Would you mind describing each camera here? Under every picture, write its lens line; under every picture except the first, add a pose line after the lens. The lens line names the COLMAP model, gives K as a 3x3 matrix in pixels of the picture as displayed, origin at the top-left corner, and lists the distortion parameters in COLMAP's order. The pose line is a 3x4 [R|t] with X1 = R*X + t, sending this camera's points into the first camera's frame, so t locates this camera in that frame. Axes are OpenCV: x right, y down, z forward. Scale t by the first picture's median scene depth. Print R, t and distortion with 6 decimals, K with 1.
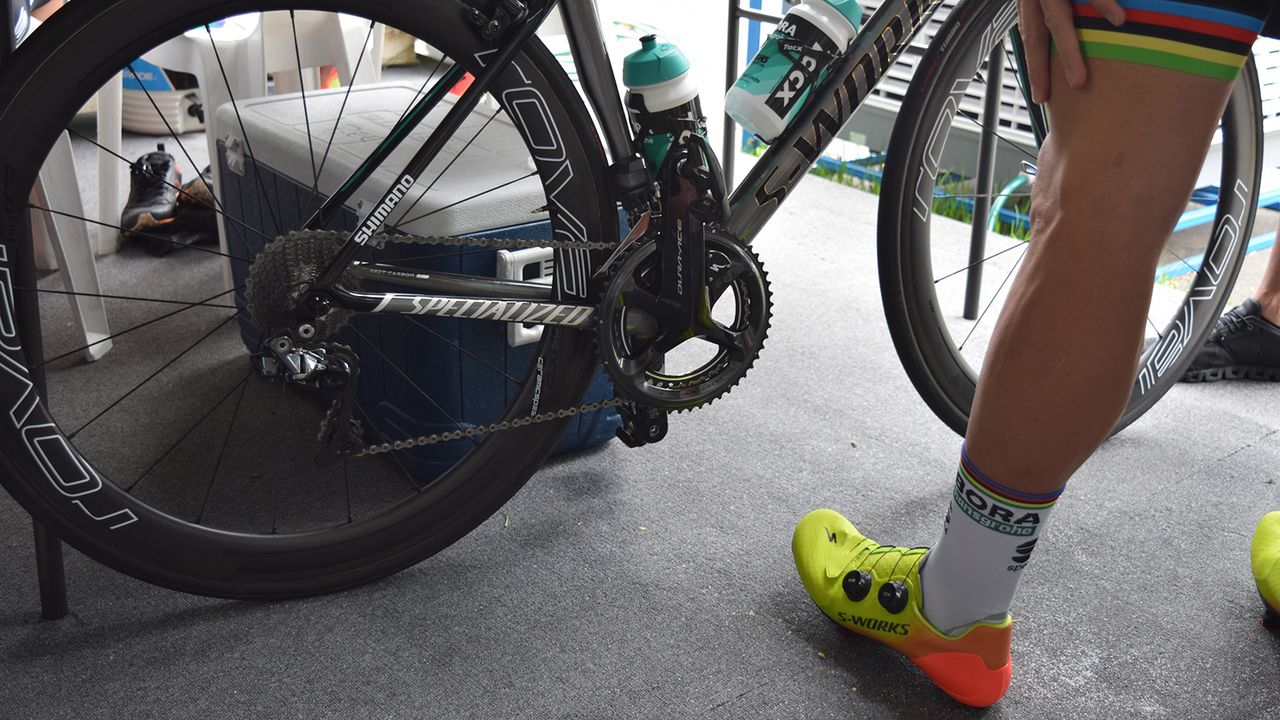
lens RADIAL K [[1509.4, 0, 640.0], [0, 1509.4, 360.0], [0, 0, 1]] dist [-0.058574, -0.019018]
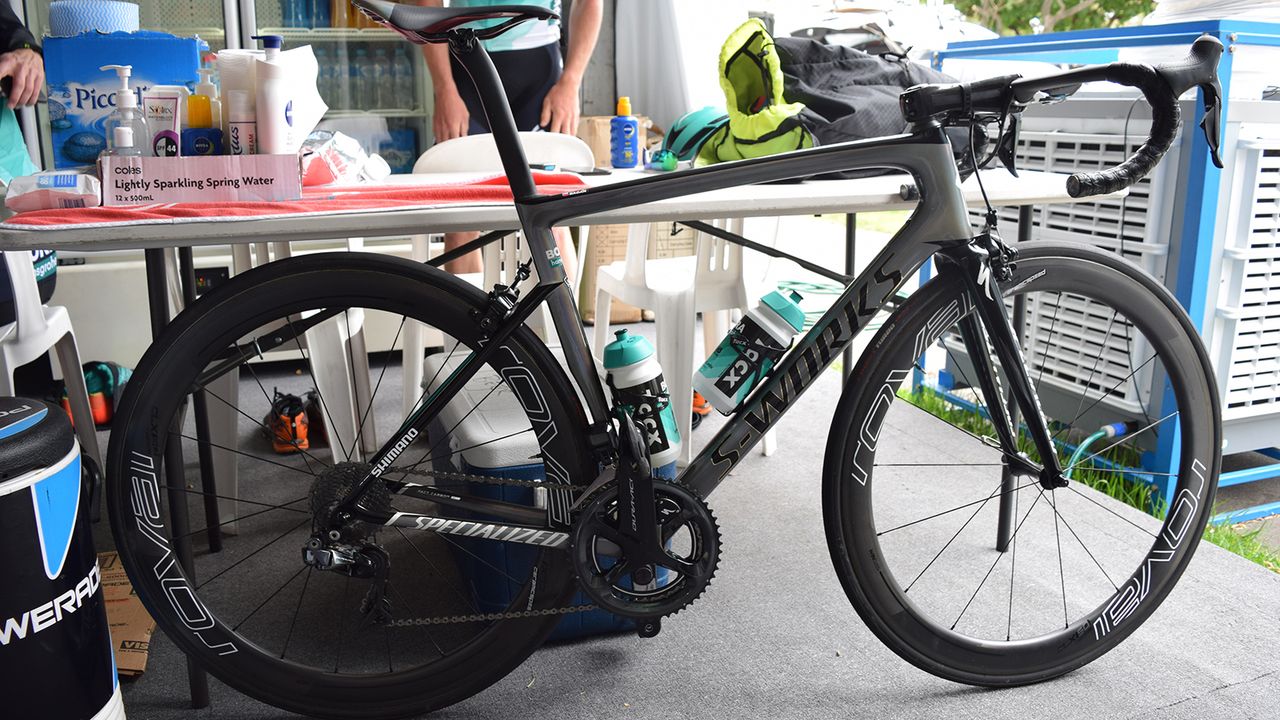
lens RADIAL K [[1004.5, 0, 640.0], [0, 1004.5, 360.0], [0, 0, 1]] dist [-0.091809, 0.017747]
pose [[0.942358, 0.044873, -0.331585, 0.302430], [-0.090346, 0.988283, -0.123020, -0.081447], [0.322180, 0.145887, 0.935370, 0.185909]]
